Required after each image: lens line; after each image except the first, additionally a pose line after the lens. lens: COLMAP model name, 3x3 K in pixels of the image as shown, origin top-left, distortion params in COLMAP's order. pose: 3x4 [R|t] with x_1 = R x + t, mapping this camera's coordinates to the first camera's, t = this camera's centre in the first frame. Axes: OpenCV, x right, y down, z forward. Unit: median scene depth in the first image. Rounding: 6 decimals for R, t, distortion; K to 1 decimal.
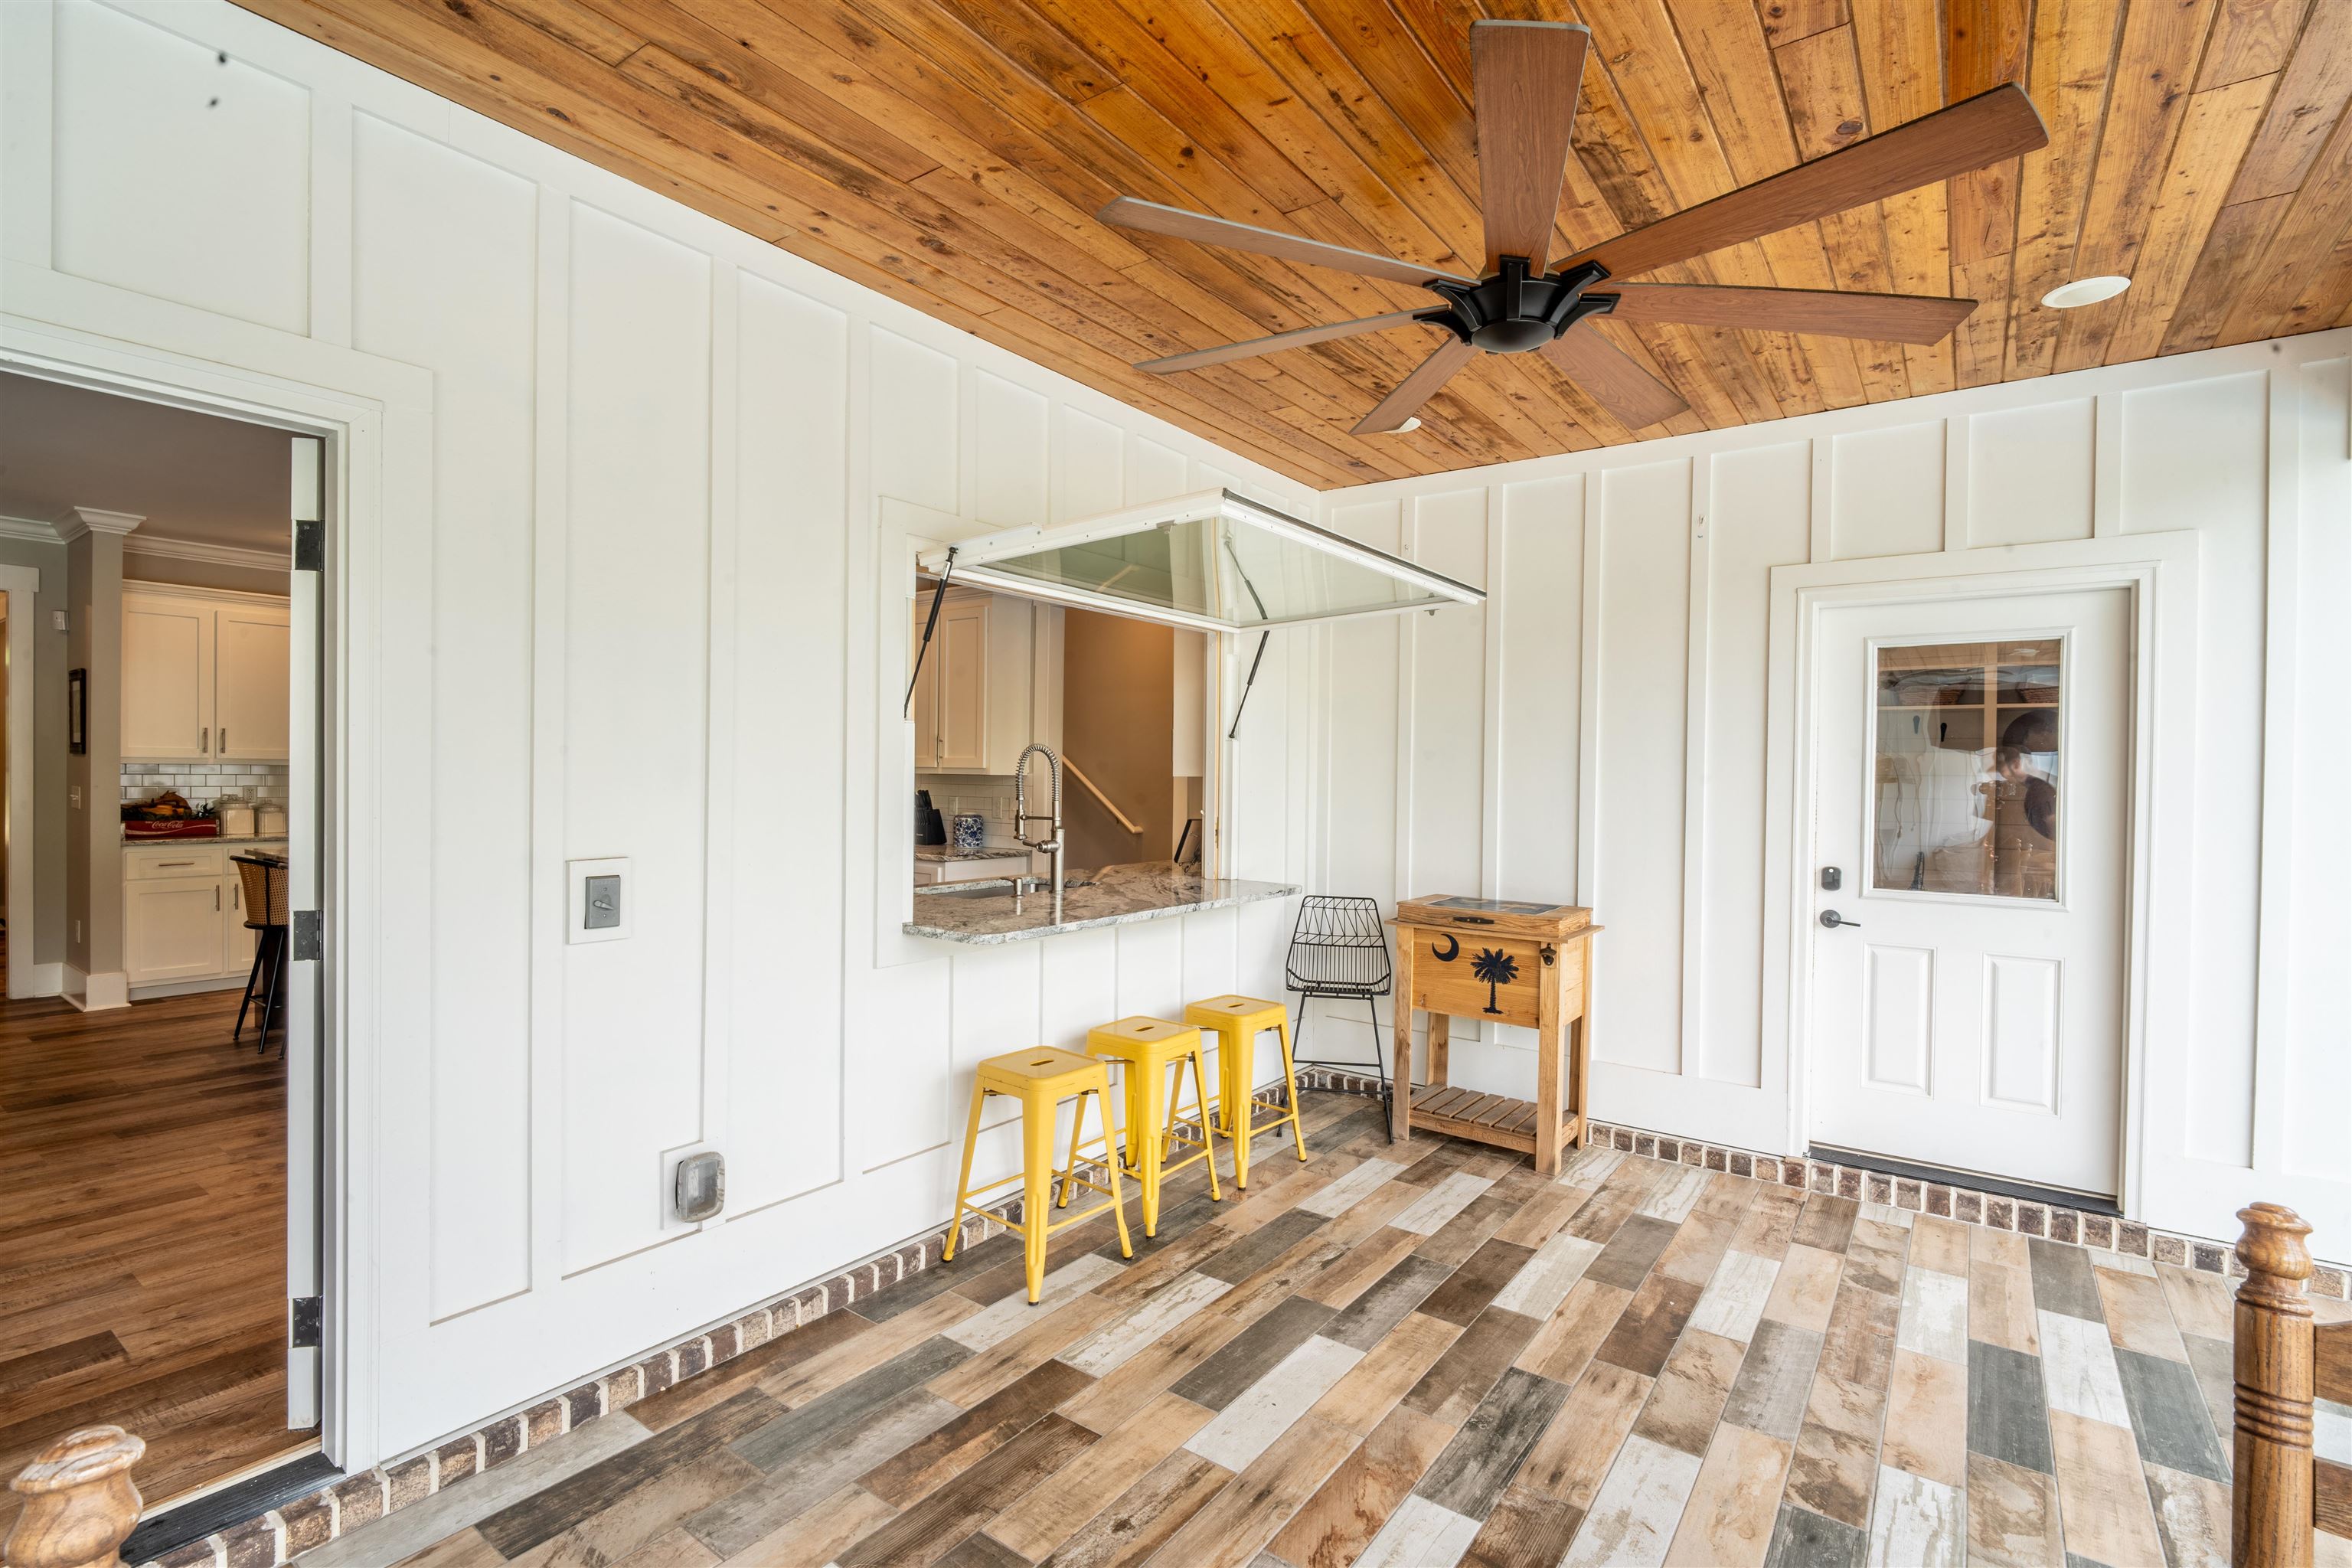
lens RADIAL K [[1091.9, 0, 1170.5], [0, 1091.9, 779.2], [0, 0, 1]] dist [0.000316, 0.000032]
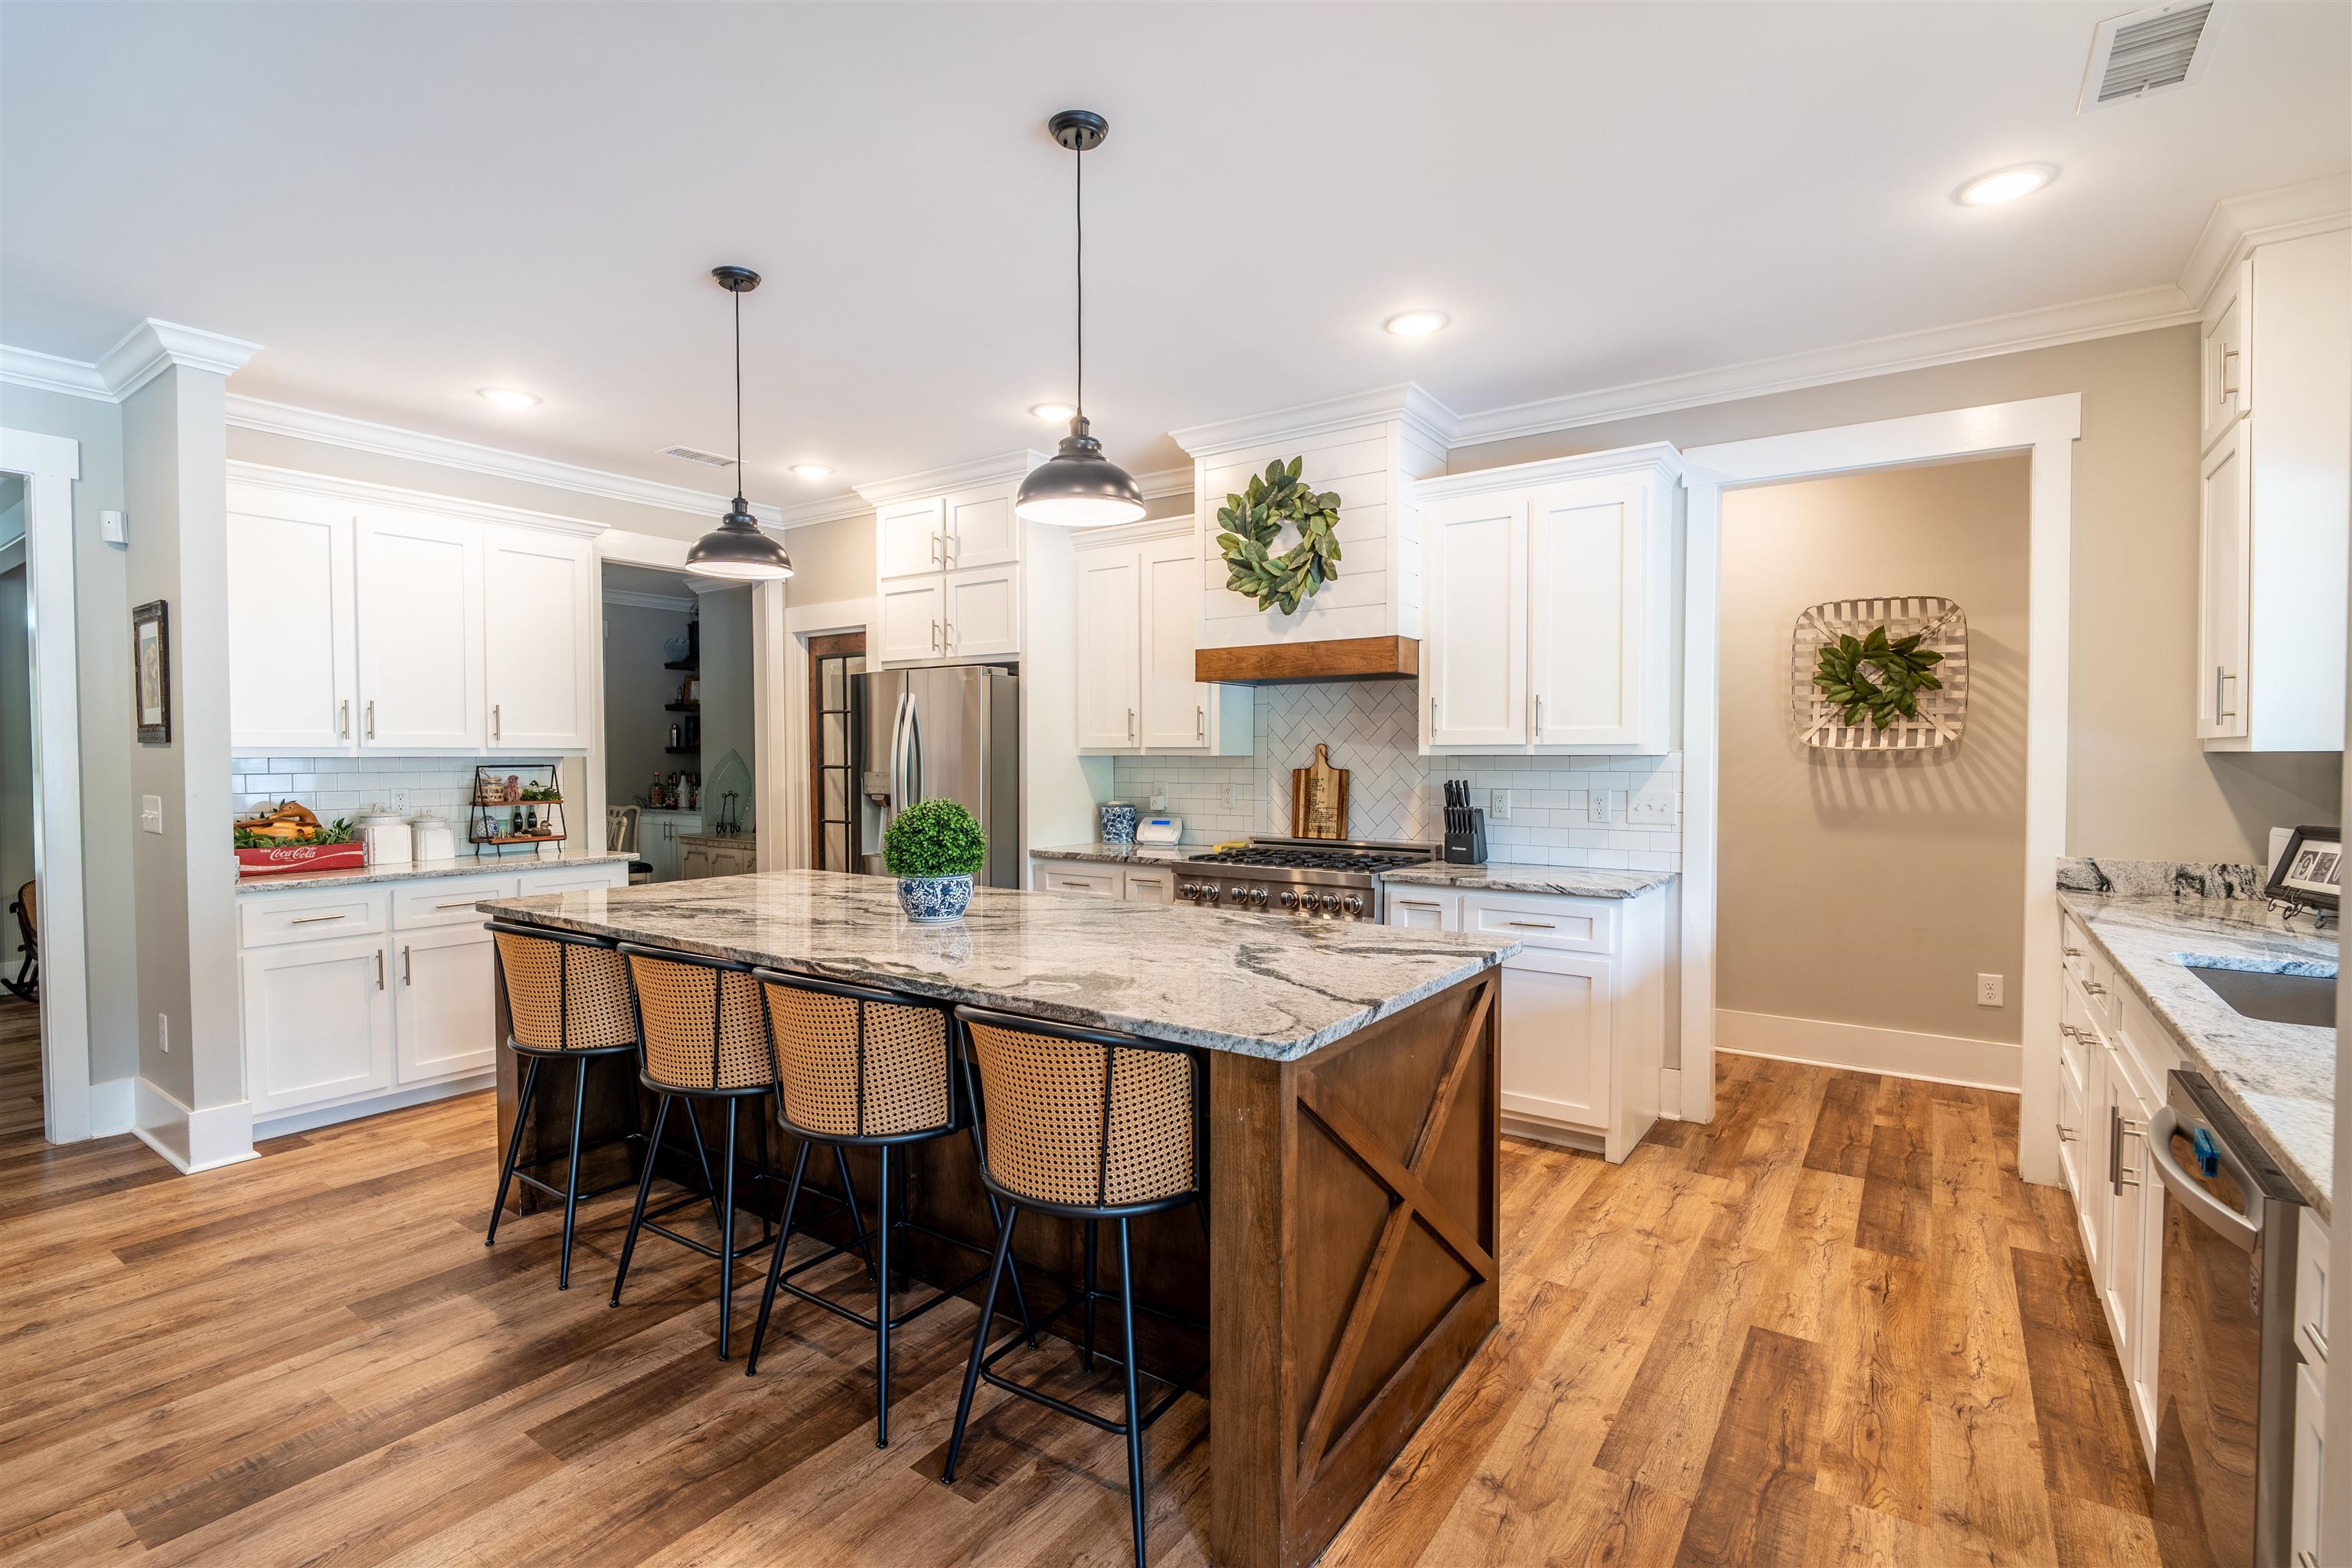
lens RADIAL K [[1091.9, 0, 1181.2], [0, 1091.9, 787.2], [0, 0, 1]] dist [0.000316, 0.000032]
pose [[0.999549, -0.008741, 0.028745, -0.441469], [0.008138, 0.999746, 0.021006, -0.006273], [-0.028921, -0.020762, 0.999366, 0.370435]]
